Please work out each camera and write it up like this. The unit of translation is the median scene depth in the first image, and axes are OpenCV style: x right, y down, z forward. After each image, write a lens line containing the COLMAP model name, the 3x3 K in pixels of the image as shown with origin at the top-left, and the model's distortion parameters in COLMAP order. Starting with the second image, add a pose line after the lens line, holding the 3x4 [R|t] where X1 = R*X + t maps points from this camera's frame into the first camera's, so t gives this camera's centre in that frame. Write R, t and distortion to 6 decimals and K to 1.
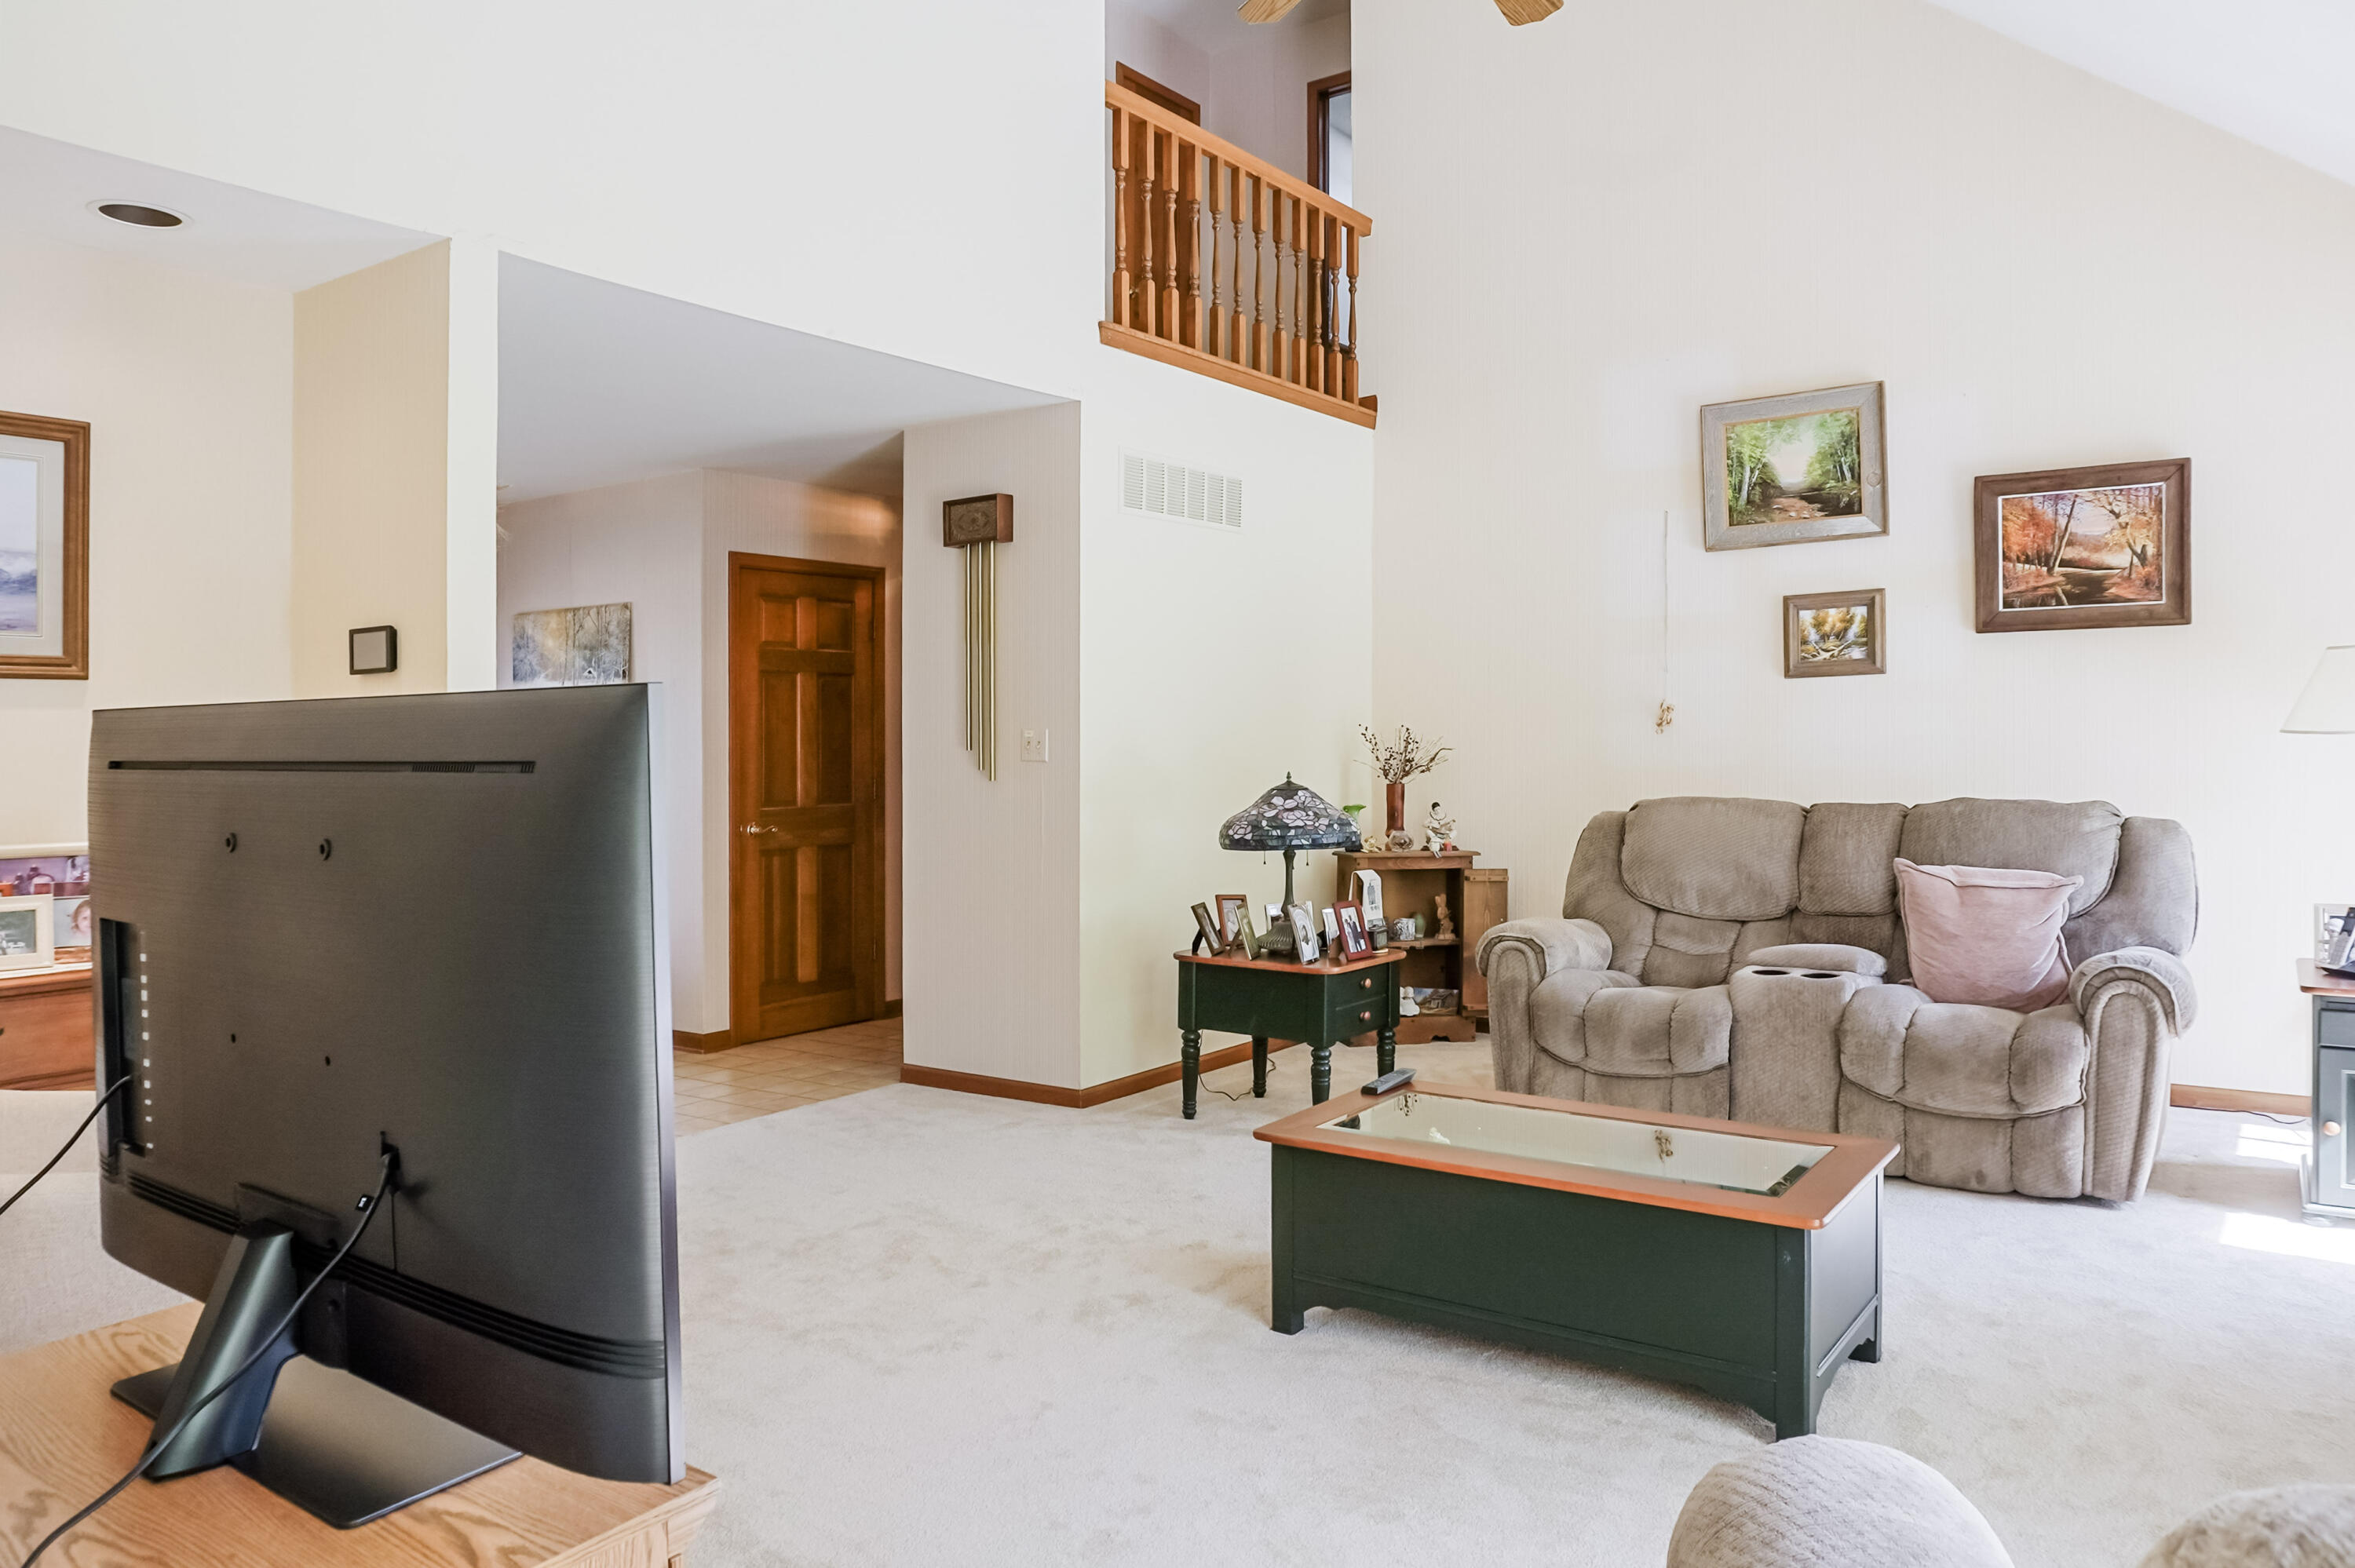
lens RADIAL K [[1621.5, 0, 1178.2], [0, 1621.5, 783.3], [0, 0, 1]] dist [0.005778, 0.002175]
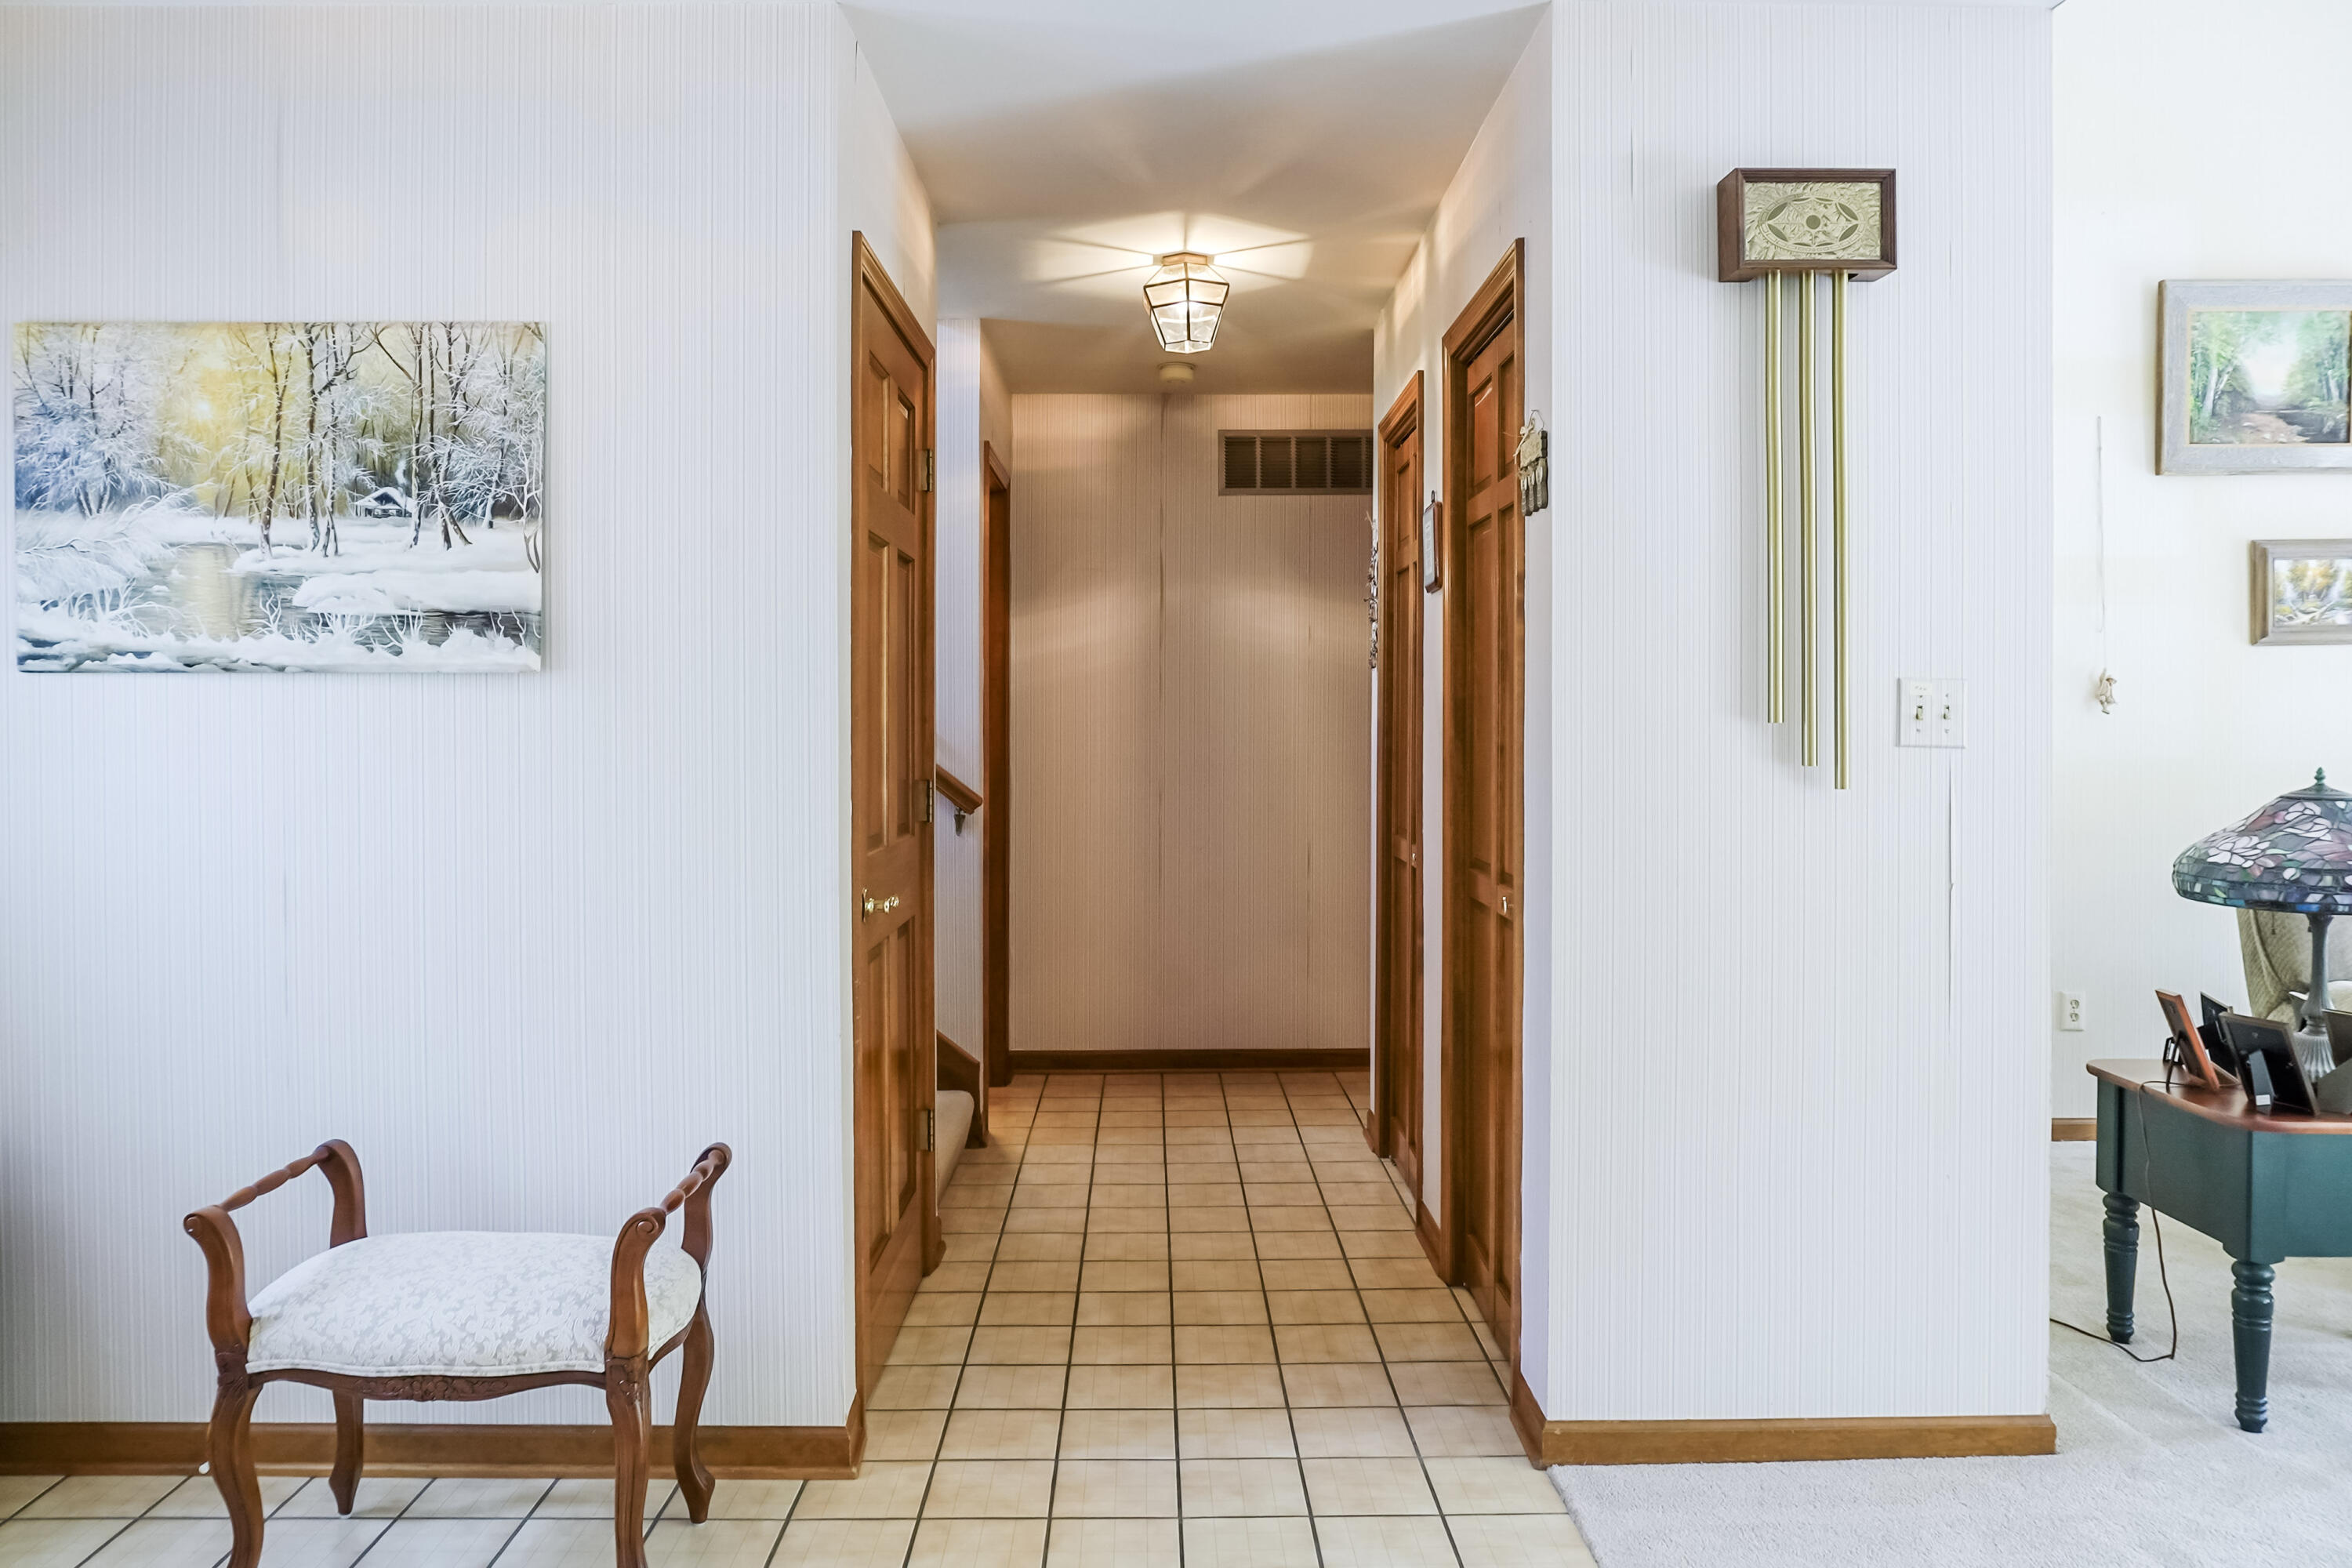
lens RADIAL K [[1619.7, 0, 1173.5], [0, 1619.7, 770.3], [0, 0, 1]] dist [0.005778, 0.002175]
pose [[0.797809, -0.002782, 0.602904, -0.515762], [0.005241, 0.999984, -0.002321, -0.005864], [-0.602887, 0.005011, 0.797811, 0.697324]]
